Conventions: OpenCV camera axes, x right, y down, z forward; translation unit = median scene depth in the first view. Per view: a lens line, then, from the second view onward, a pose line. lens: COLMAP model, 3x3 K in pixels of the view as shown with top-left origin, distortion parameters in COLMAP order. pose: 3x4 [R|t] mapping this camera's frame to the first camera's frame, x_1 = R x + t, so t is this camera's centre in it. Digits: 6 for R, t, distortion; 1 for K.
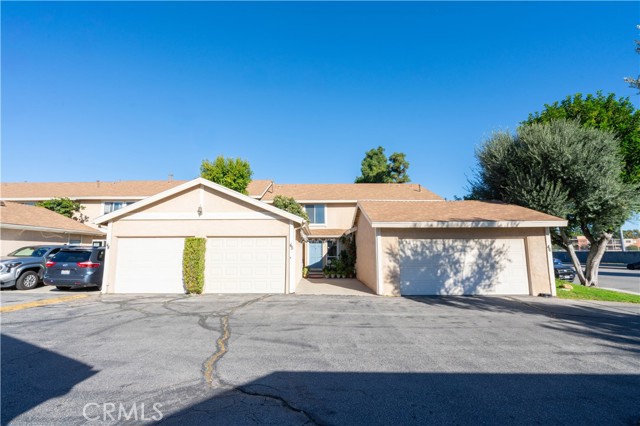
lens RADIAL K [[294.1, 0, 320.0], [0, 294.1, 213.0], [0, 0, 1]] dist [-0.002548, -0.000048]
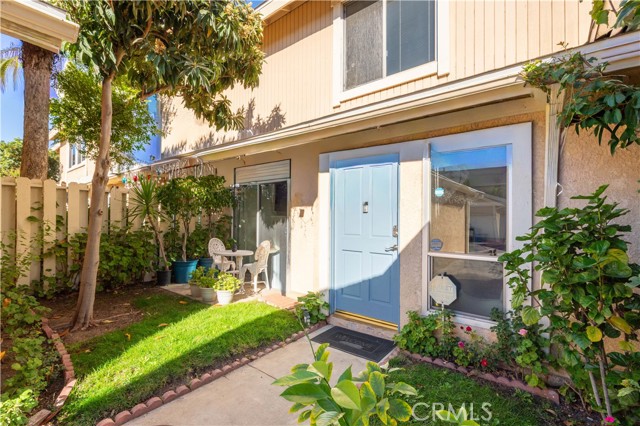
lens RADIAL K [[294.1, 0, 320.0], [0, 294.1, 213.0], [0, 0, 1]] dist [-0.002548, -0.000048]
pose [[0.808380, -0.013908, -0.588496, 0.067481], [0.080251, 0.992991, 0.086767, 0.115735], [0.583164, -0.117368, 0.803831, 0.876079]]
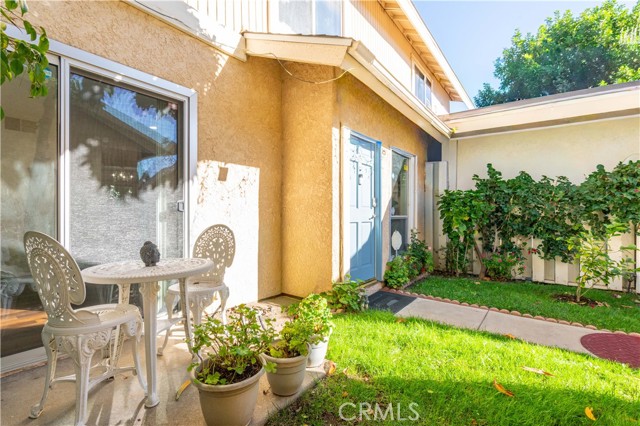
lens RADIAL K [[294.1, 0, 320.0], [0, 294.1, 213.0], [0, 0, 1]] dist [-0.002548, -0.000048]
pose [[0.565818, -0.011258, 0.824453, -0.121174], [-0.100982, 0.991433, 0.082841, 0.132984], [-0.818323, -0.130128, 0.559834, 0.931617]]
